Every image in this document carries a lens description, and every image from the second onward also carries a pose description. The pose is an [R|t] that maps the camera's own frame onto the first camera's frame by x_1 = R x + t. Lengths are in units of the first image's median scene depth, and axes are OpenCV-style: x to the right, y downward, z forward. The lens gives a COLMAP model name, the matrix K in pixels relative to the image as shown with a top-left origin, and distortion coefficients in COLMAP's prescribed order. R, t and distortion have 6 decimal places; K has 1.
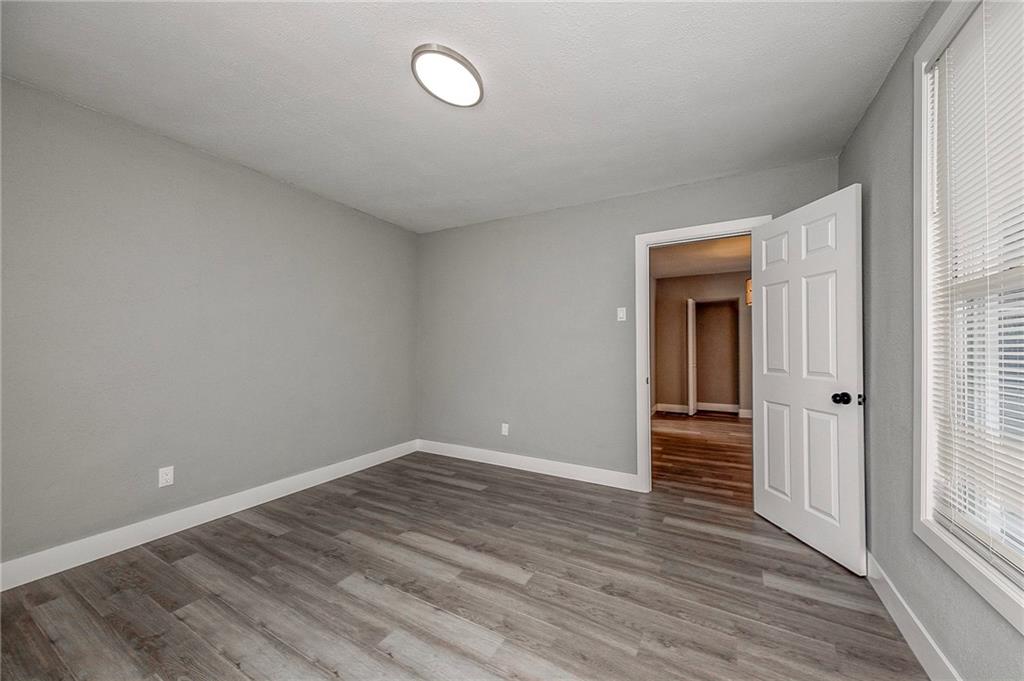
lens RADIAL K [[378.5, 0, 509.9], [0, 378.5, 345.0], [0, 0, 1]] dist [0.007760, 0.000031]
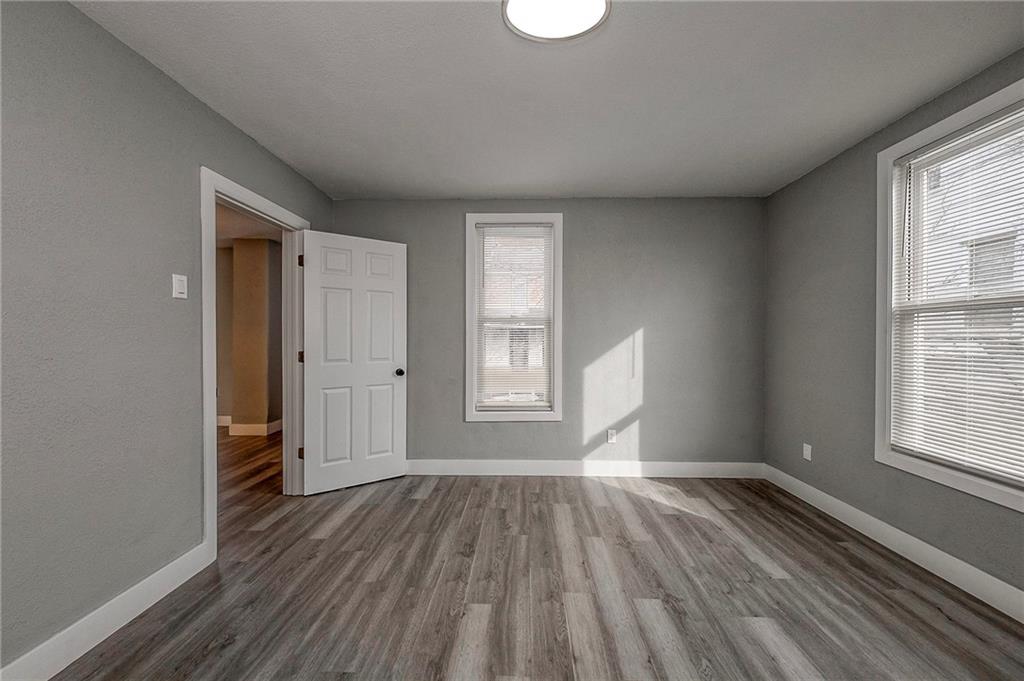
lens RADIAL K [[378.5, 0, 508.3], [0, 378.5, 340.0], [0, 0, 1]] dist [0.007760, 0.000031]
pose [[-0.490227, -0.005310, 0.871579, -0.764911], [-0.006151, 0.999978, 0.002632, -0.006067], [-0.871573, -0.004071, -0.490248, 1.397303]]
